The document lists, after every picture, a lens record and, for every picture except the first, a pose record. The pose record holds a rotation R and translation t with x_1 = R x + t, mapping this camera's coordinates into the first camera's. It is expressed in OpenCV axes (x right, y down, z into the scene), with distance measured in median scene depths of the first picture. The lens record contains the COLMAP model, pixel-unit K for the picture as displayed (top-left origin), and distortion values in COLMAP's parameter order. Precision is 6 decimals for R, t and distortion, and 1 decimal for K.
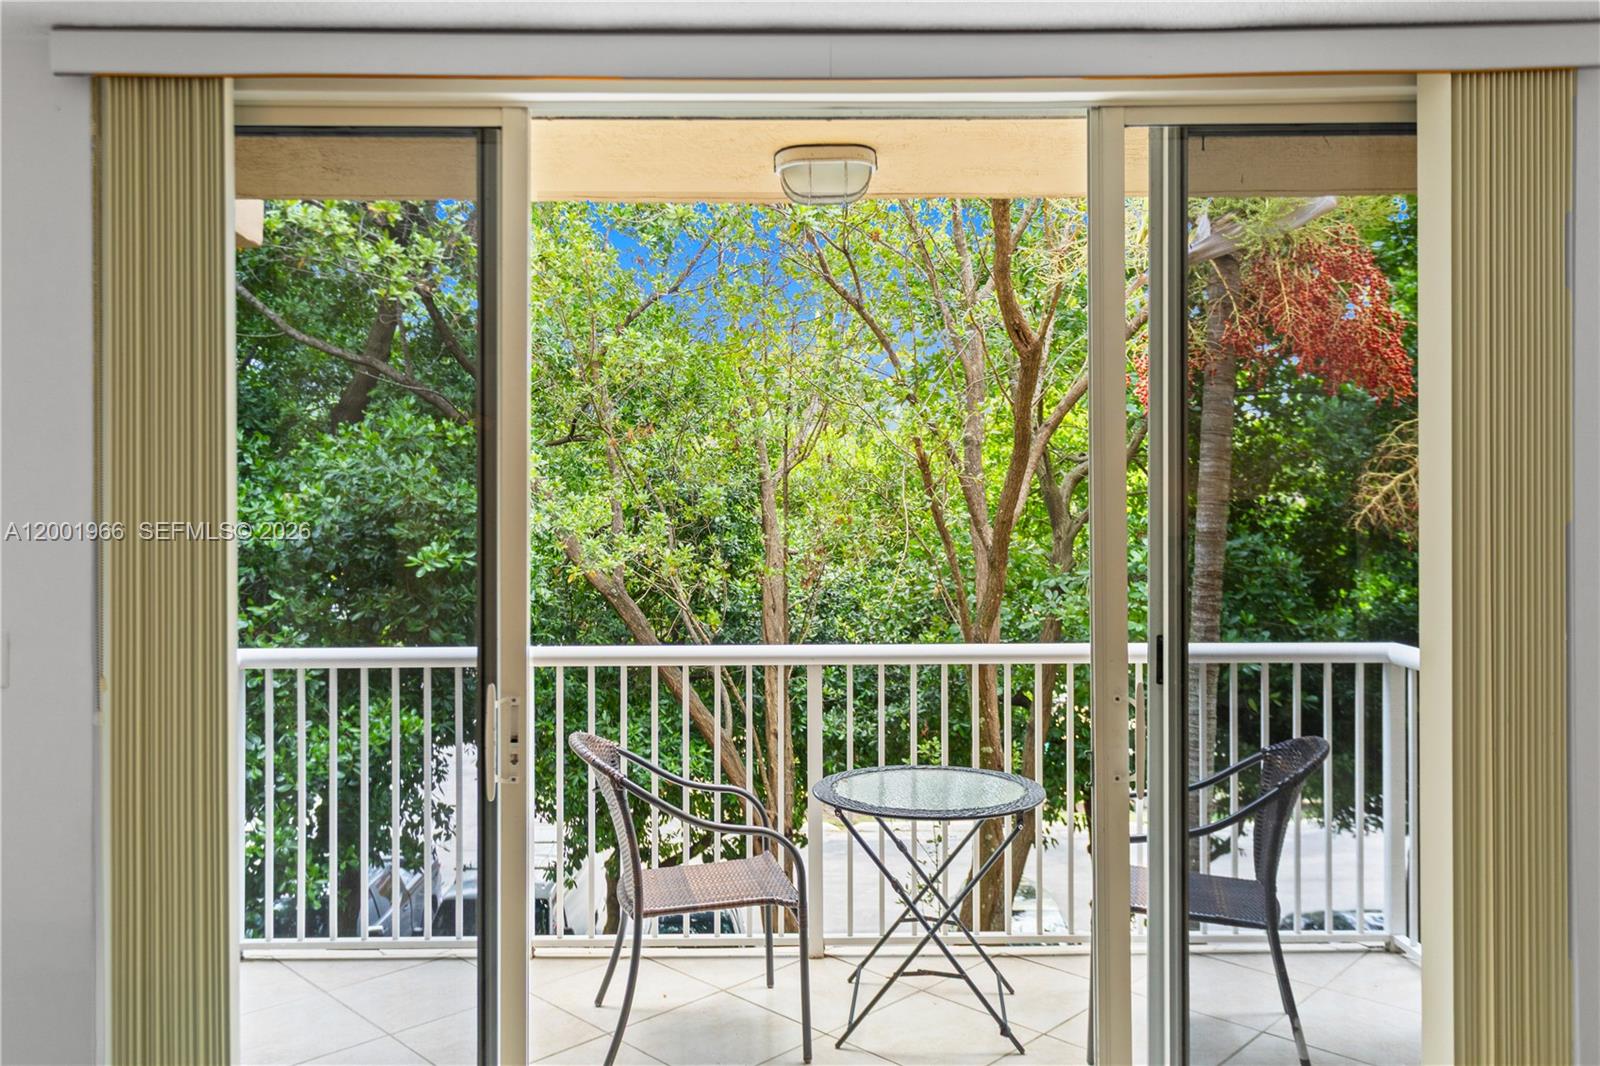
lens RADIAL K [[1132.3, 0, 800.0], [0, 1132.3, 533.0], [0, 0, 1]] dist [-0.001880, -0.001073]
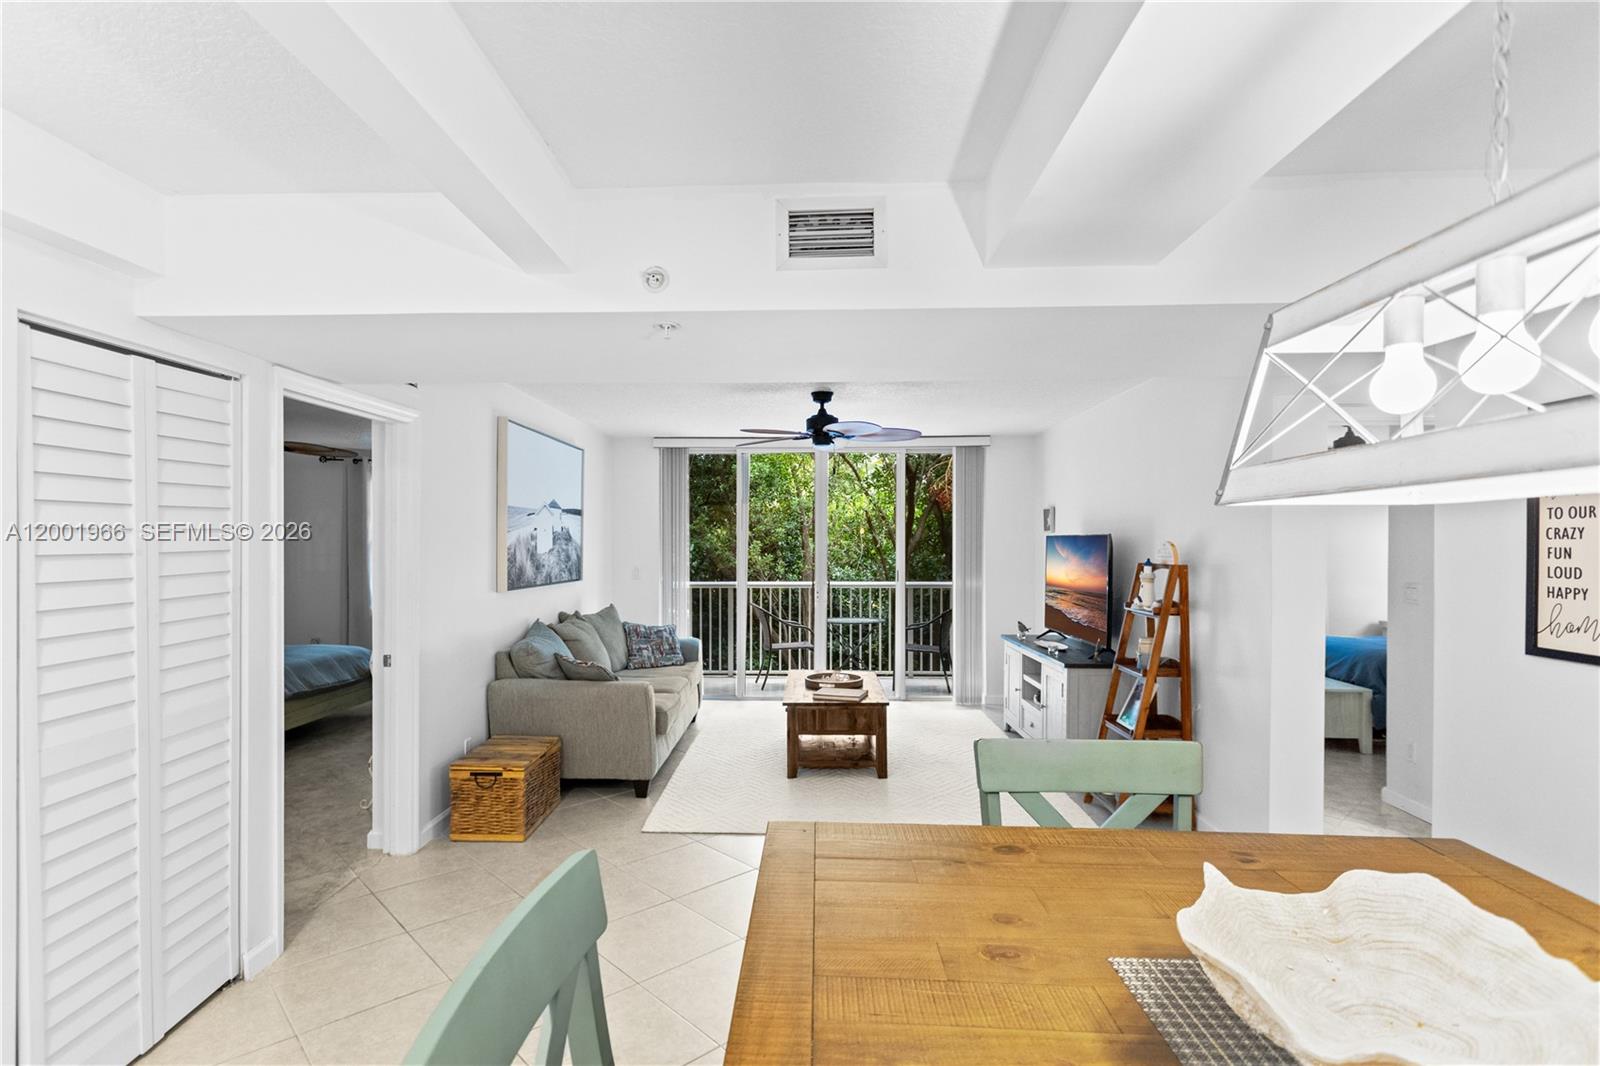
lens RADIAL K [[798.5, 0, 789.3], [0, 798.5, 548.4], [0, 0, 1]] dist [0.009038, 0.000167]
pose [[0.998836, 0.005221, -0.047945, 0.015381], [-0.005460, 0.999973, -0.004862, 0.004836], [0.047919, 0.005118, 0.998838, -0.529419]]
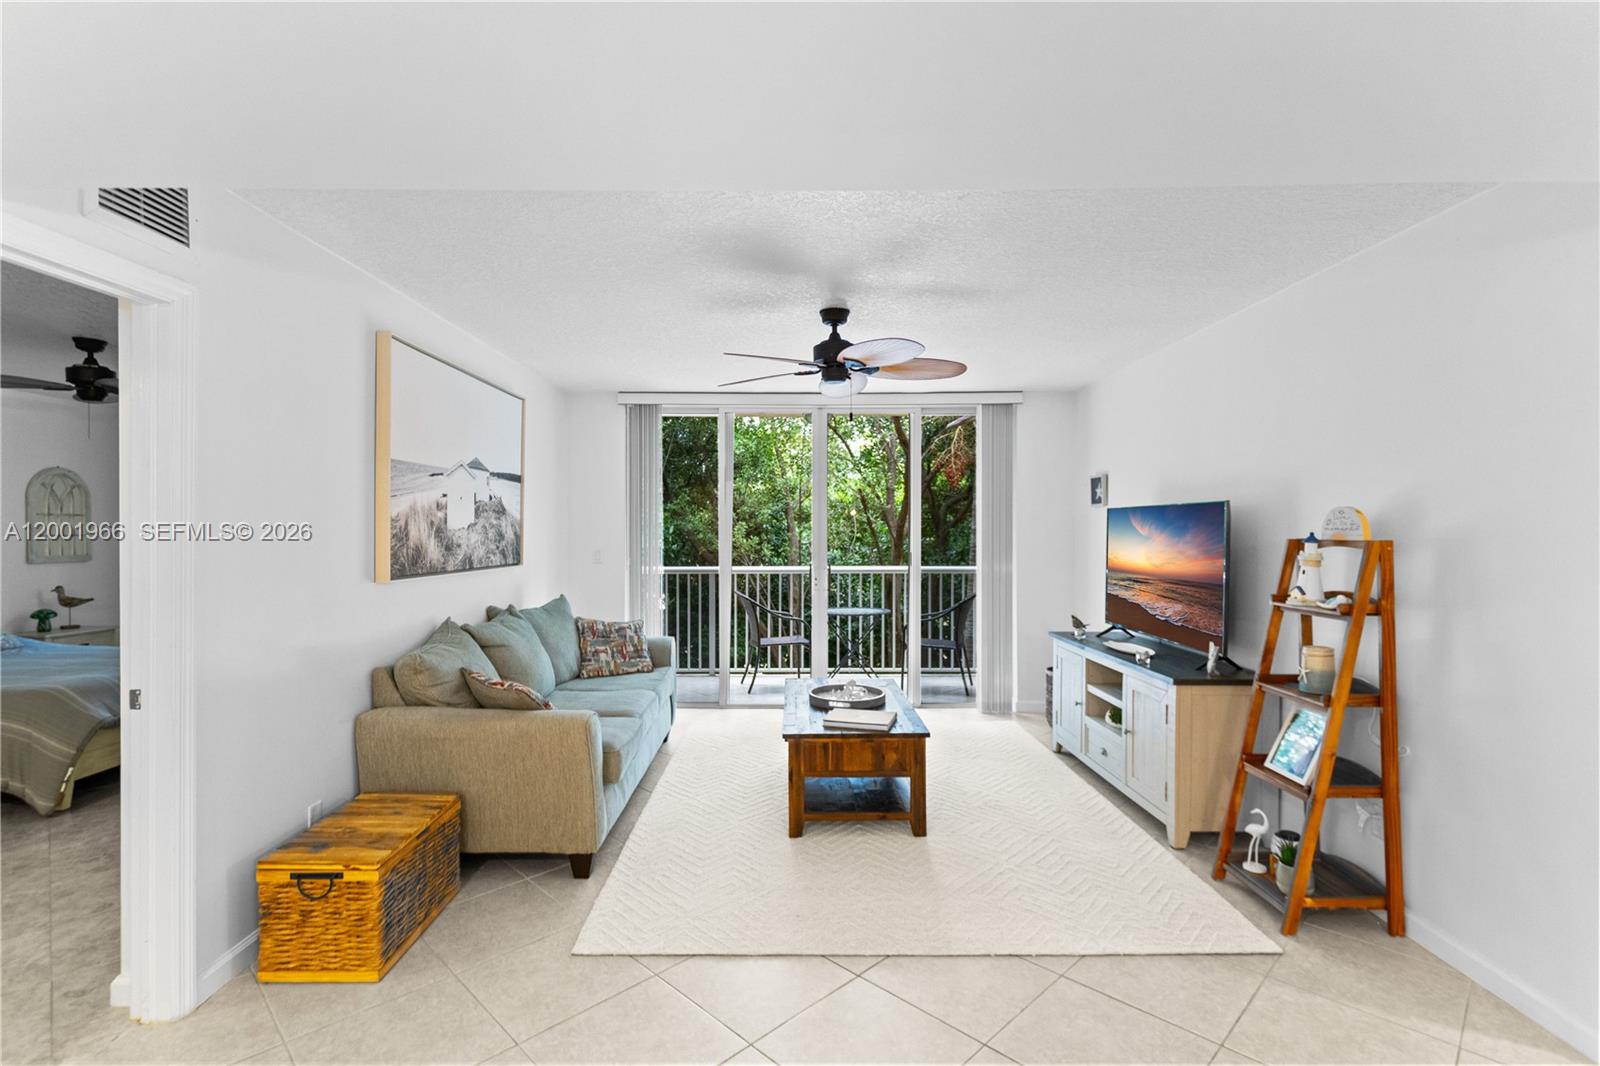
lens RADIAL K [[755.0, 0, 794.1], [0, 755.0, 531.4], [0, 0, 1]] dist [0.004384, 0.000608]
pose [[0.999875, 0.004381, -0.015196, -0.003029], [-0.004519, 0.999949, -0.009075, 0.010761], [0.015155, 0.009142, 0.999843, -0.365723]]
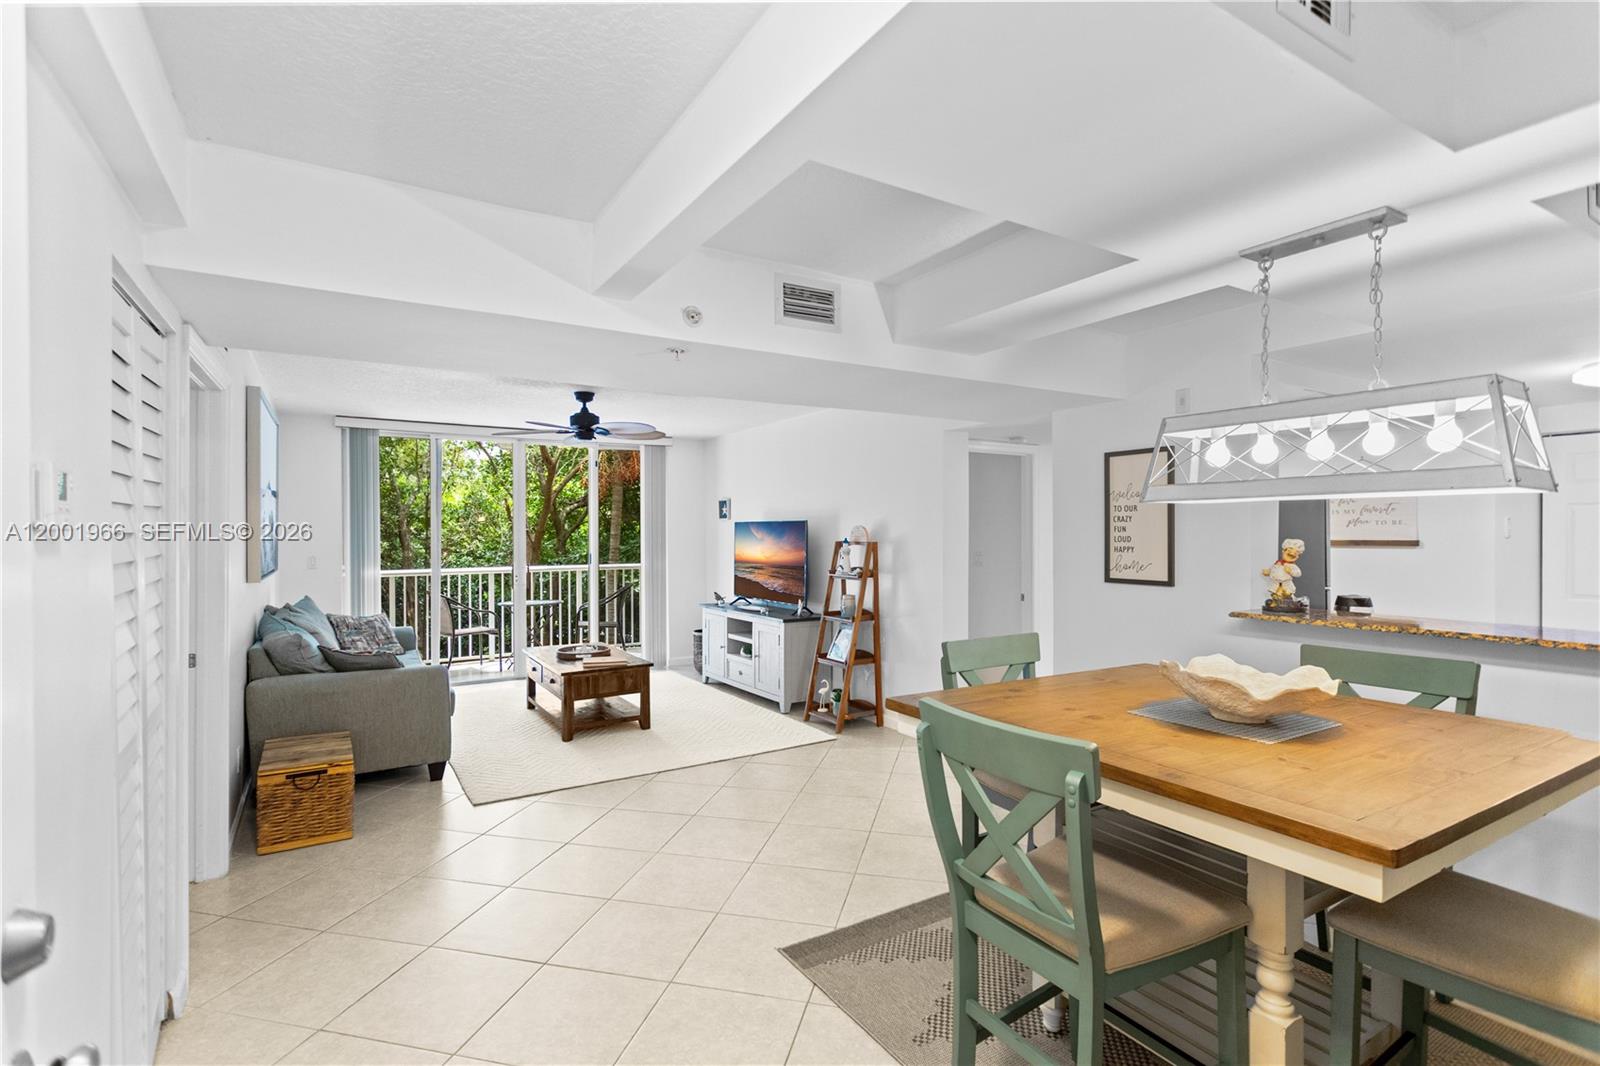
lens RADIAL K [[755.0, 0, 794.1], [0, 755.0, 531.4], [0, 0, 1]] dist [0.004384, 0.000608]
pose [[0.860115, 0.000511, 0.510100, -0.144921], [0.006254, 0.999914, -0.011547, 0.008836], [-0.510062, 0.013122, 0.860037, -0.559118]]
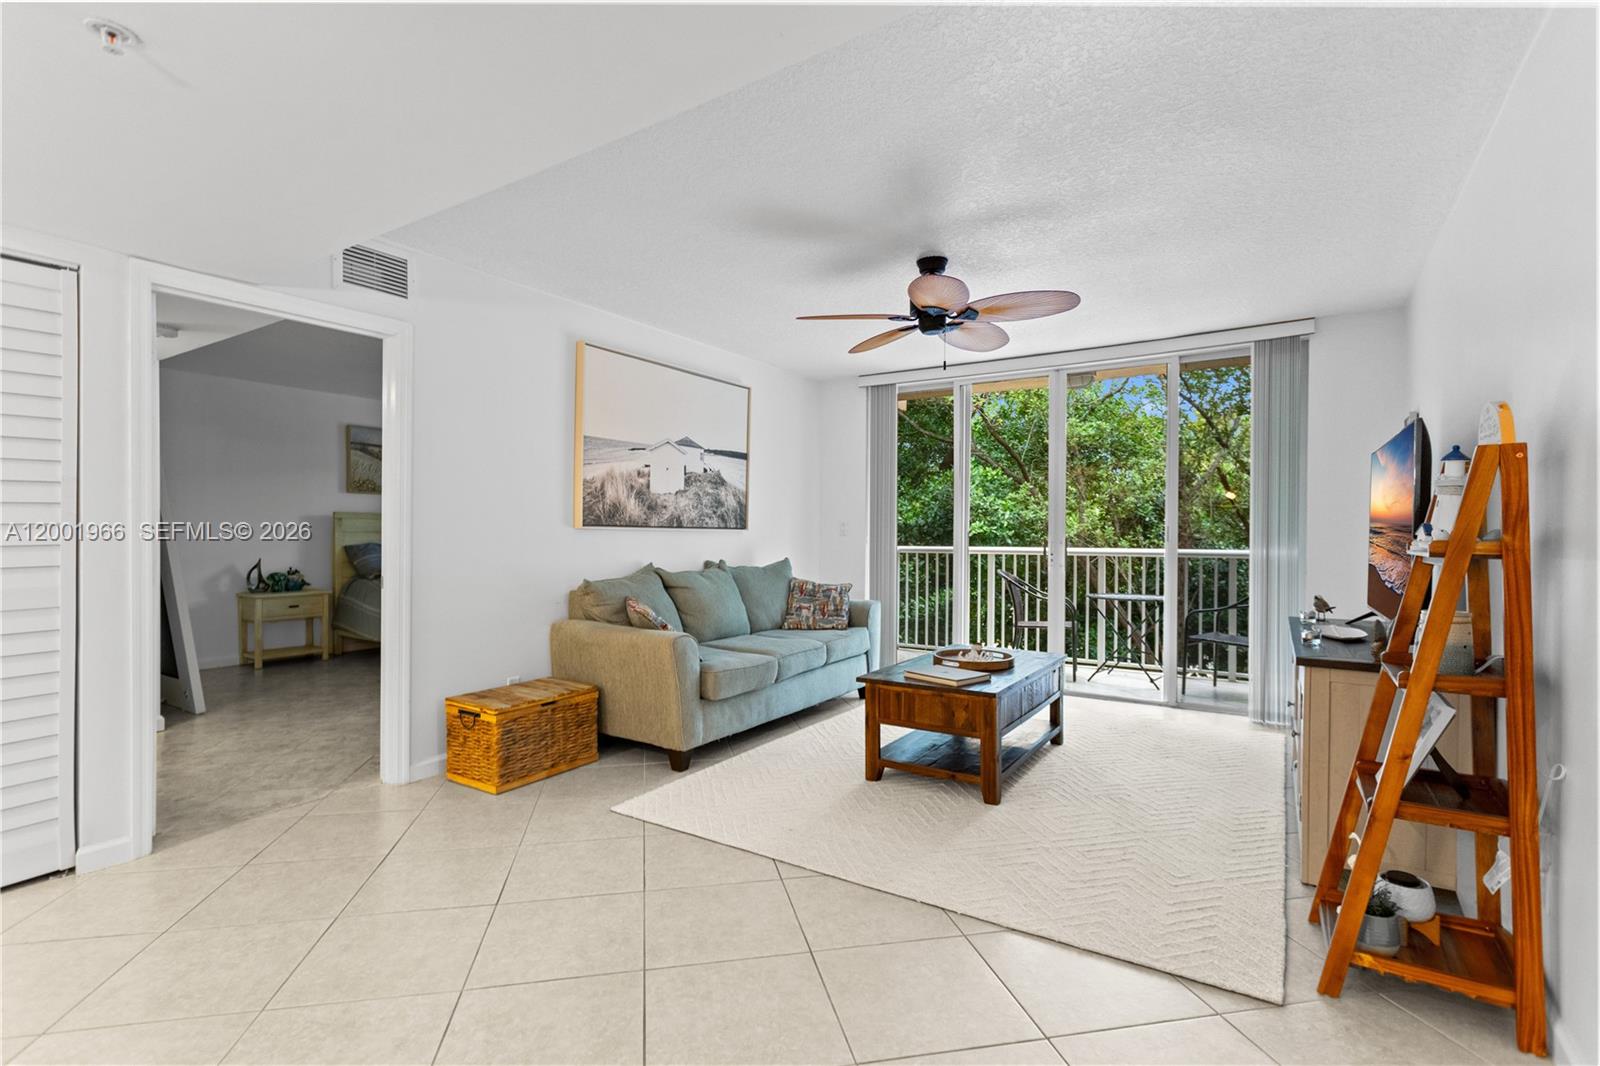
lens RADIAL K [[755.0, 0, 794.1], [0, 755.0, 531.4], [0, 0, 1]] dist [0.004384, 0.000608]
pose [[0.826065, 0.006516, -0.563537, 0.168061], [-0.015433, 0.999820, -0.011062, 0.036150], [0.563364, 0.017835, 0.826017, -0.332702]]
